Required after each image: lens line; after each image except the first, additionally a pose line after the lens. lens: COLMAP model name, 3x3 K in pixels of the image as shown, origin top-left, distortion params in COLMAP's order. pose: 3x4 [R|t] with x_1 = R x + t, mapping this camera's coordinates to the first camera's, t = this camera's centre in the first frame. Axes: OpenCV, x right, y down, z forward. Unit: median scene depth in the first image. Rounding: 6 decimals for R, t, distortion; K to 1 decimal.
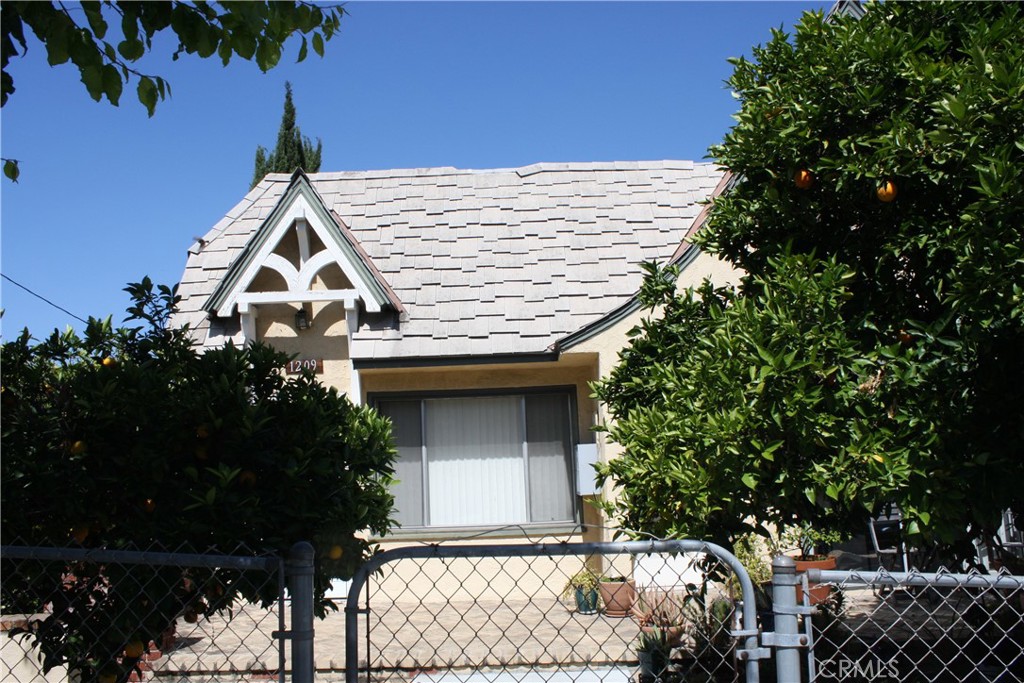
lens RADIAL K [[860.0, 0, 510.5], [0, 860.0, 344.8], [0, 0, 1]] dist [-0.167571, 0.155074]
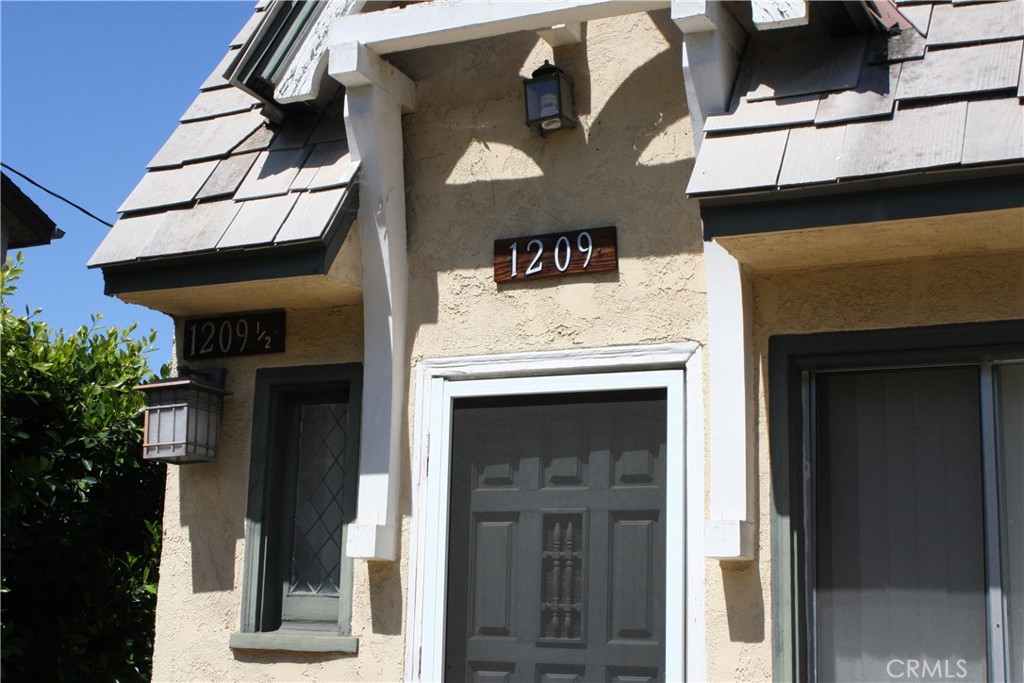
lens RADIAL K [[1453.7, 0, 512.0], [0, 1453.7, 341.5], [0, 0, 1]] dist [-0.038434, -0.021985]
pose [[0.911264, -0.030763, -0.410672, -0.054437], [0.006338, 0.998136, -0.060705, 0.084132], [0.411774, 0.052716, 0.909760, 0.552748]]
